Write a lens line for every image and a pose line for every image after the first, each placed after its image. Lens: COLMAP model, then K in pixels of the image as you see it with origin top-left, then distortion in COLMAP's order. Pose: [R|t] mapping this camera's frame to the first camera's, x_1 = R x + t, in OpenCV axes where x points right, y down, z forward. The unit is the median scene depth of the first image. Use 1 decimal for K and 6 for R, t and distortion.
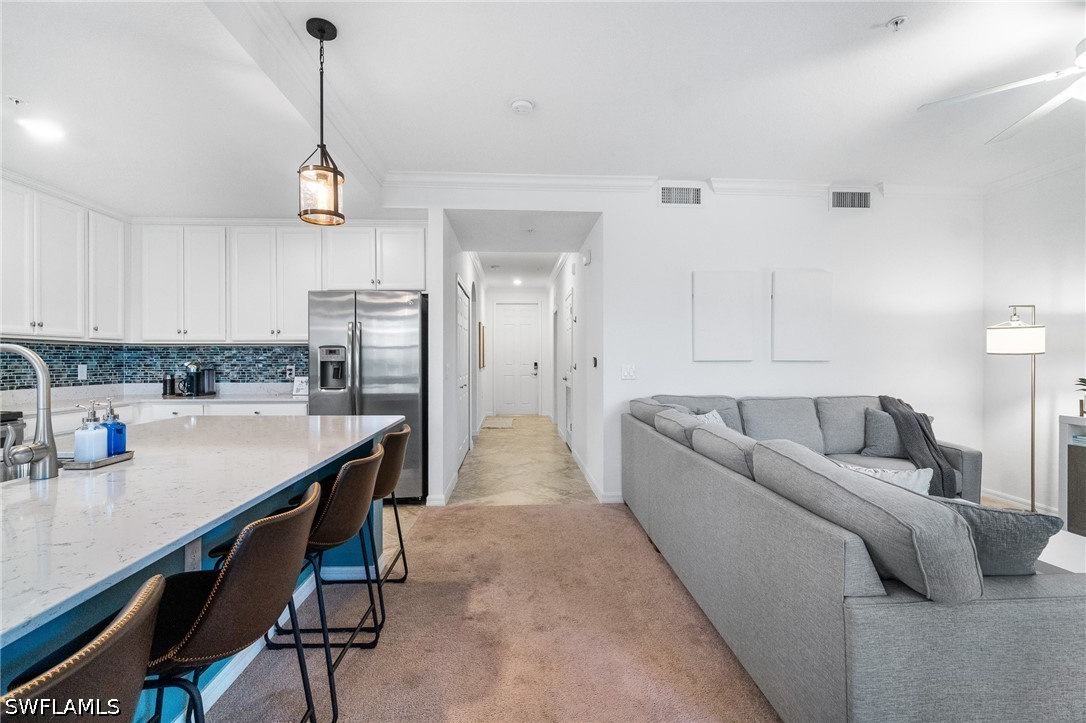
lens RADIAL K [[473.9, 0, 538.8], [0, 473.9, 361.7], [0, 0, 1]] dist [-0.004075, -0.000146]
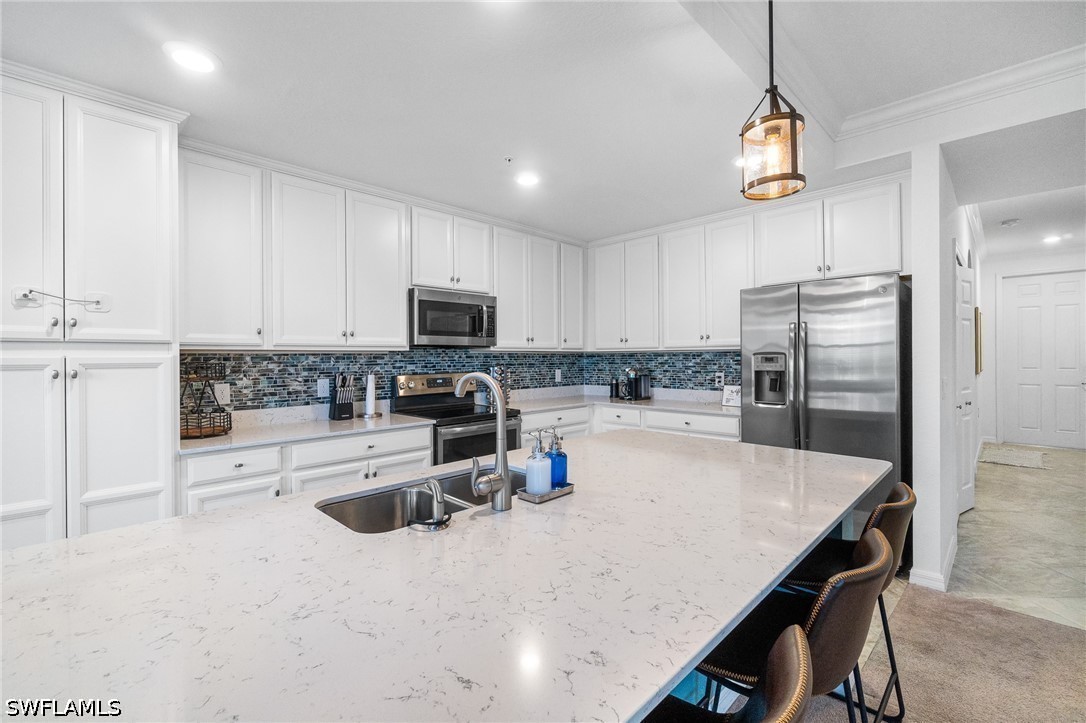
lens RADIAL K [[473.9, 0, 538.8], [0, 473.9, 361.7], [0, 0, 1]] dist [-0.004075, -0.000146]
pose [[0.673258, 0.002203, -0.739405, -0.086002], [0.004307, 0.999967, 0.006901, -0.022593], [0.739395, -0.007830, 0.673226, 0.128748]]
